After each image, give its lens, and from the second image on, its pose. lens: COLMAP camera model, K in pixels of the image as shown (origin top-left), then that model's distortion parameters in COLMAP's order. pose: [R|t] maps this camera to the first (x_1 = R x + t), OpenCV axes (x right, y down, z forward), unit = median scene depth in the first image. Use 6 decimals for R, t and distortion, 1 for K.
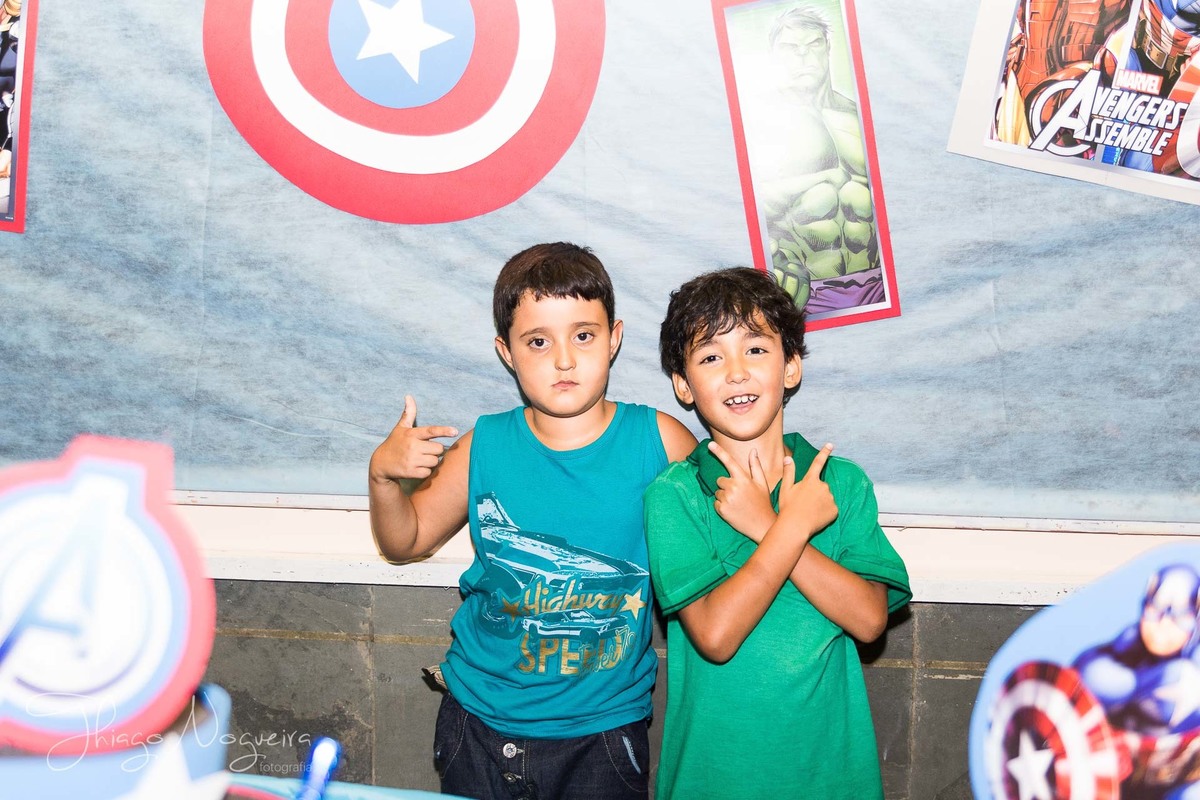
lens RADIAL K [[1370.5, 0, 601.3], [0, 1370.5, 403.5], [0, 0, 1]] dist [-0.004990, 0.000000]
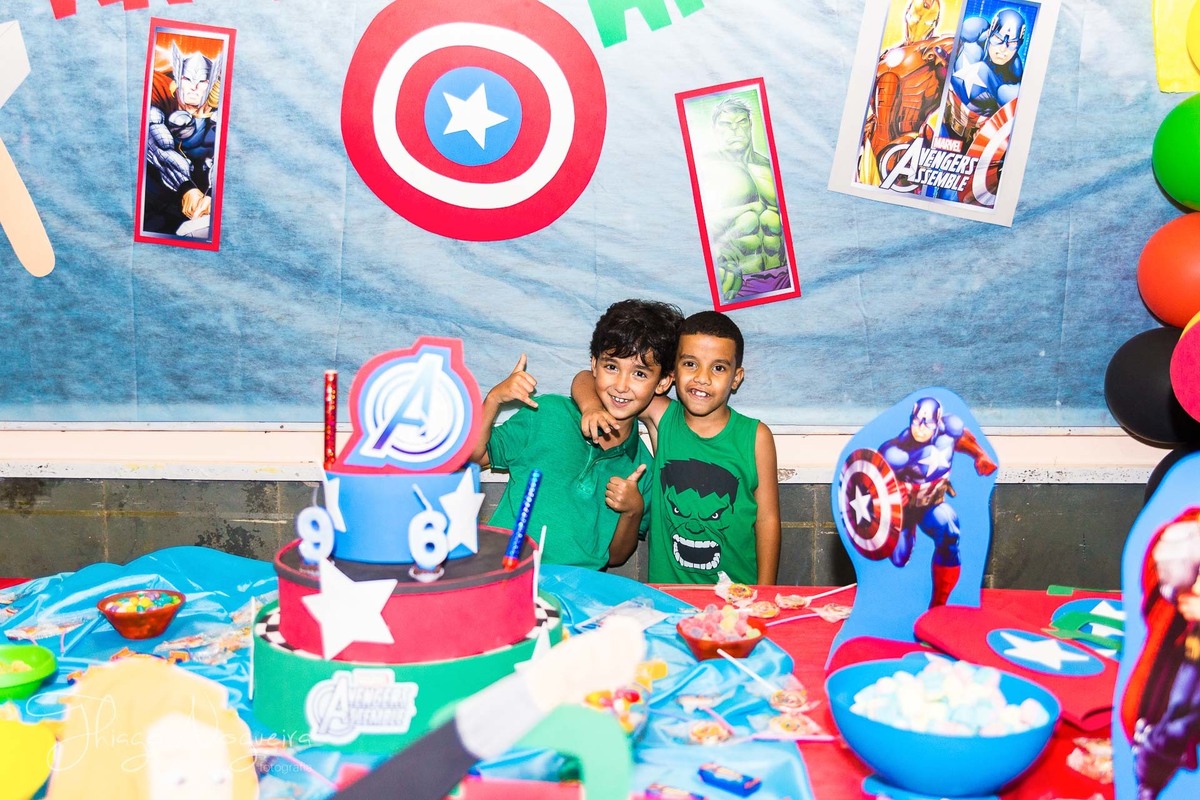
lens RADIAL K [[1257.1, 0, 600.9], [0, 1257.1, 402.1], [0, 0, 1]] dist [-0.015282, 0.000000]
pose [[0.998833, -0.019353, 0.044250, -0.071566], [0.019589, 0.999796, -0.004907, 0.057640], [-0.044146, 0.005768, 0.999008, -0.404390]]
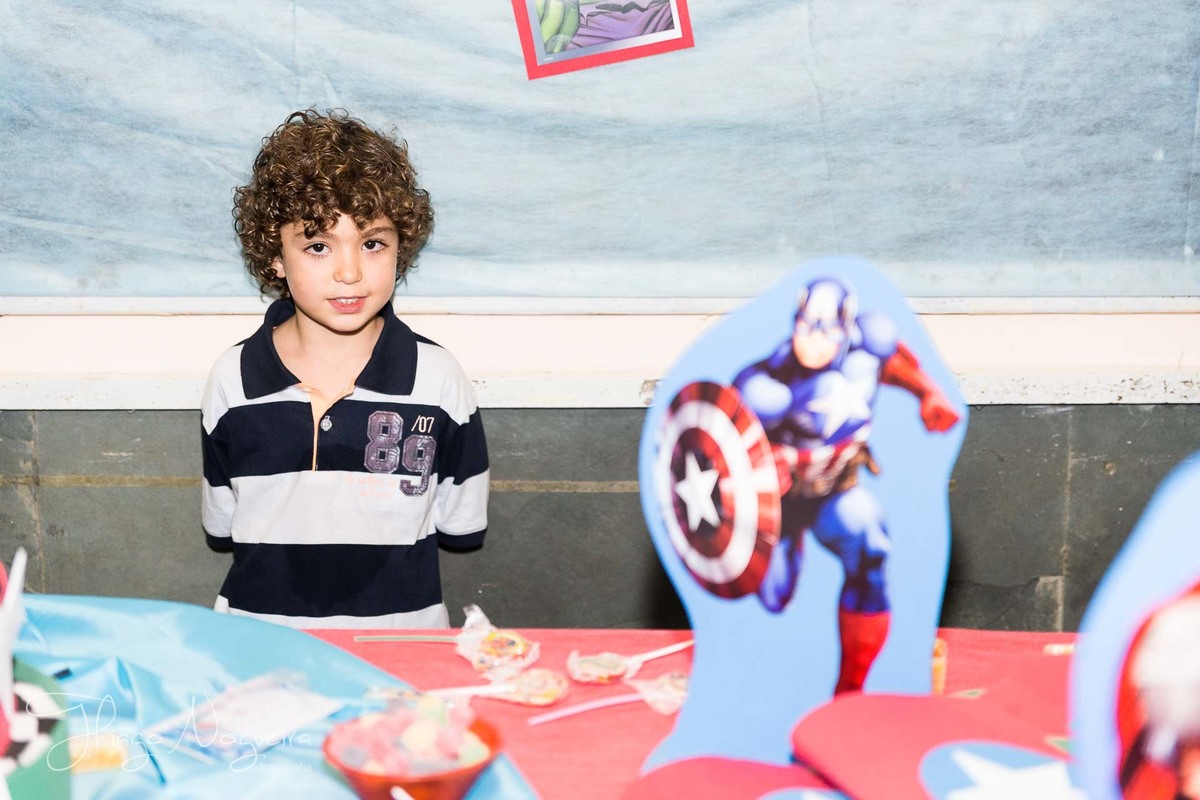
lens RADIAL K [[2239.4, 0, 601.7], [0, 2239.4, 405.5], [0, 0, 1]] dist [0.008783, 0.000000]
pose [[0.996411, -0.032322, 0.078235, 0.057124], [0.025572, 0.995985, 0.085790, 0.030333], [-0.080694, -0.083482, 0.993237, -0.302165]]
